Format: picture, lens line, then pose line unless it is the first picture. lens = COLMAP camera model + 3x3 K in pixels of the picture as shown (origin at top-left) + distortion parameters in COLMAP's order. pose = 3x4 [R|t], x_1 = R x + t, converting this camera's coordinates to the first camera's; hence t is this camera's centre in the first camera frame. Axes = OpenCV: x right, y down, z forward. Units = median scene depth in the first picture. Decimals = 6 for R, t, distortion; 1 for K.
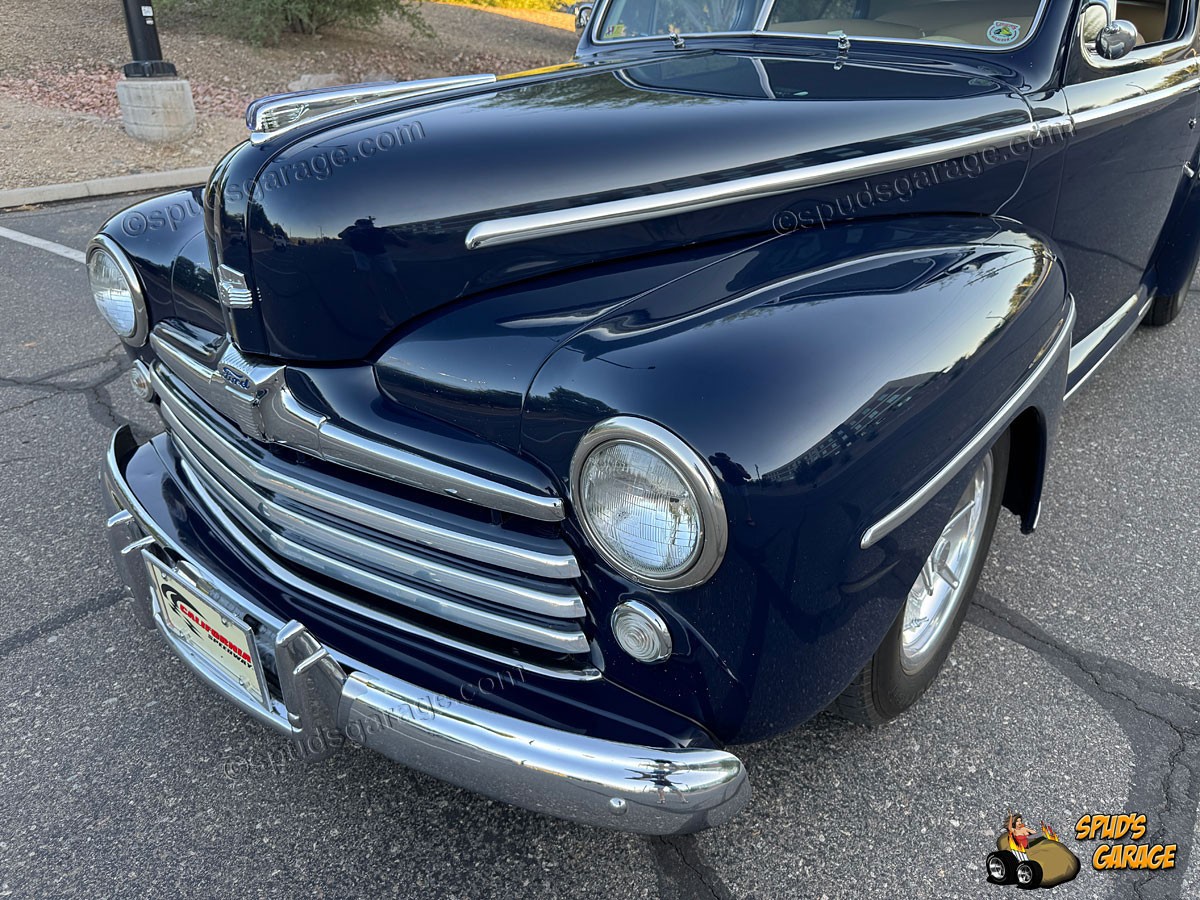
lens RADIAL K [[859.5, 0, 600.0], [0, 859.5, 456.6], [0, 0, 1]] dist [0.001955, -0.005219]
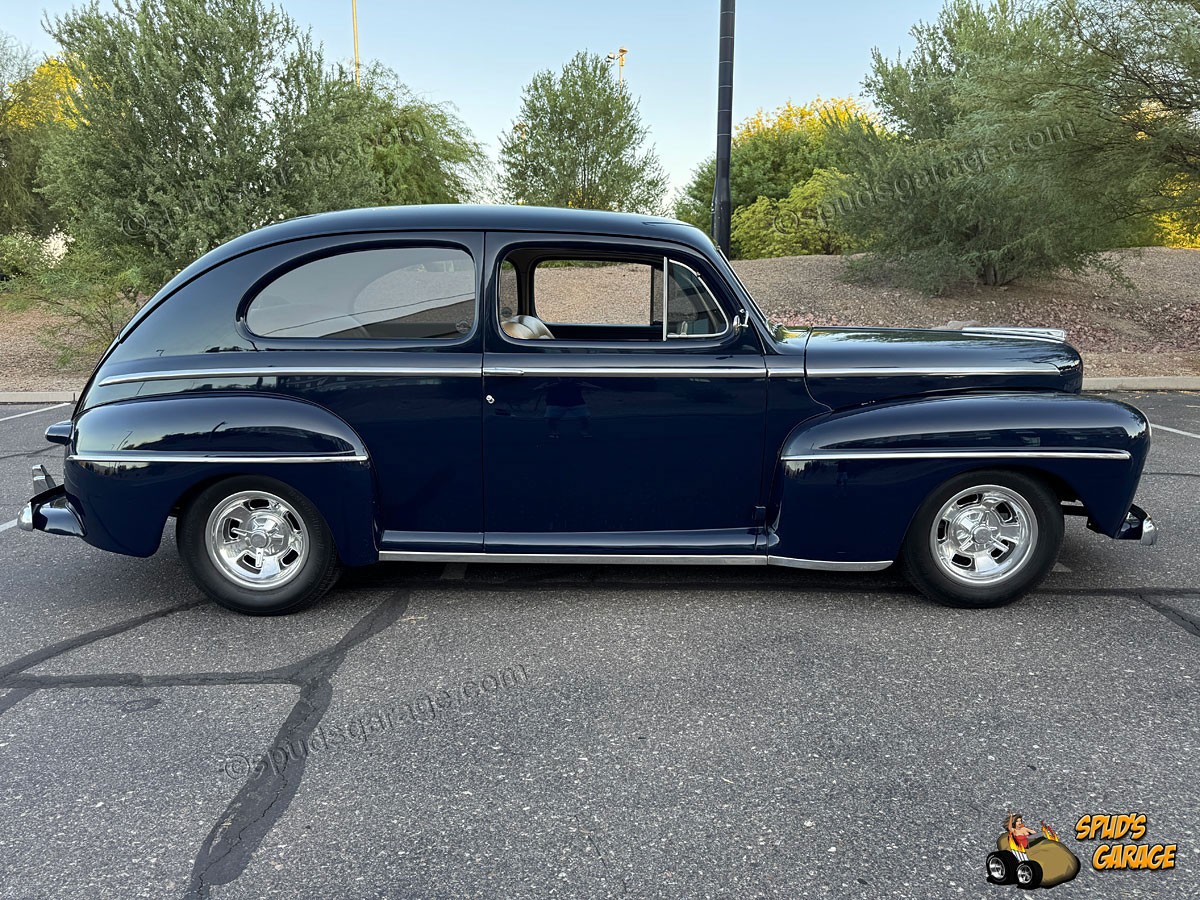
lens RADIAL K [[866.0, 0, 581.6], [0, 866.0, 455.4], [0, 0, 1]] dist [0.002093, -0.004693]
pose [[0.599597, 0.148658, -0.786374, 2.695956], [-0.341201, 0.936305, -0.083158, -0.215979], [0.723924, 0.318173, 0.612128, 0.151051]]
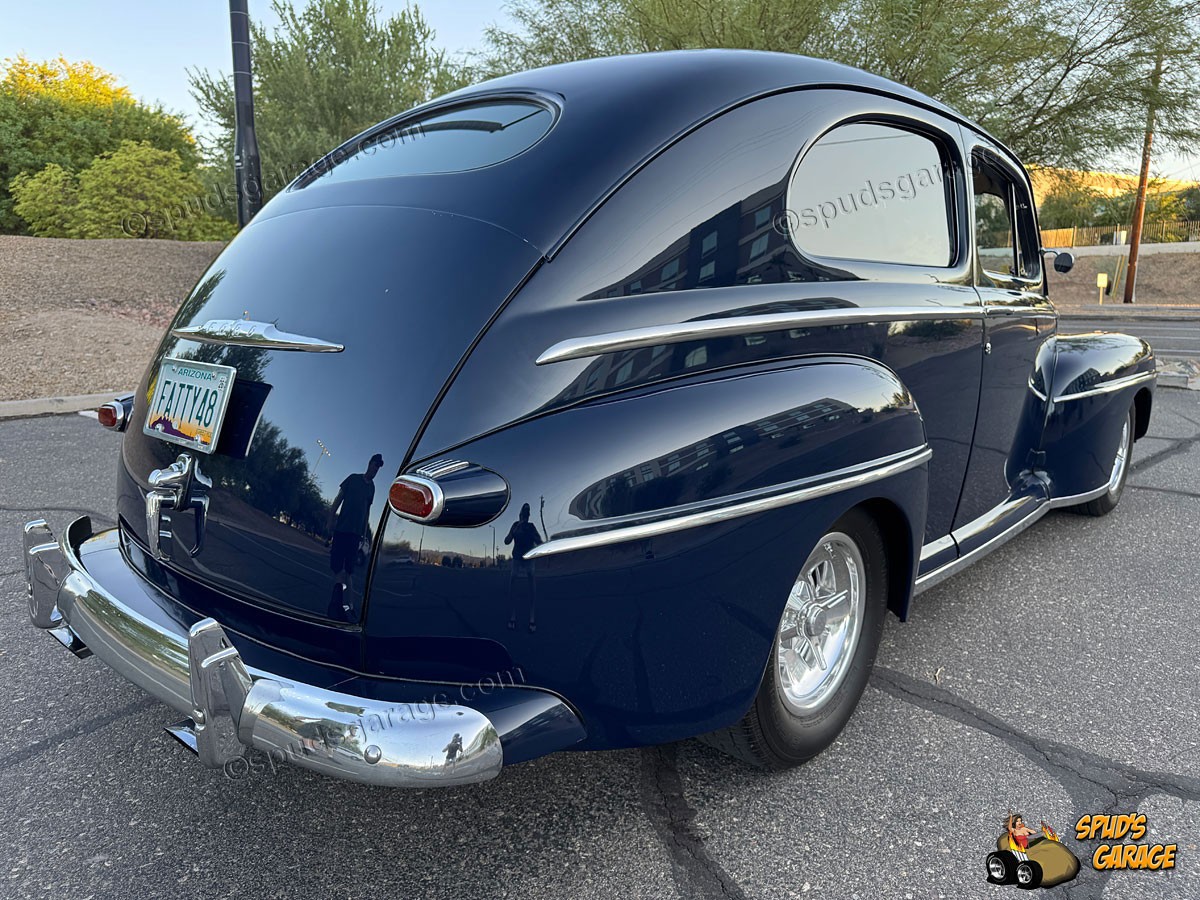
lens RADIAL K [[859.5, 0, 600.0], [0, 859.5, 456.6], [0, 0, 1]] dist [0.001955, -0.005219]
pose [[0.998783, 0.024805, -0.042619, 0.001169], [-0.034988, 0.965514, -0.257991, 0.218382], [0.034750, 0.259168, 0.965207, -0.320822]]
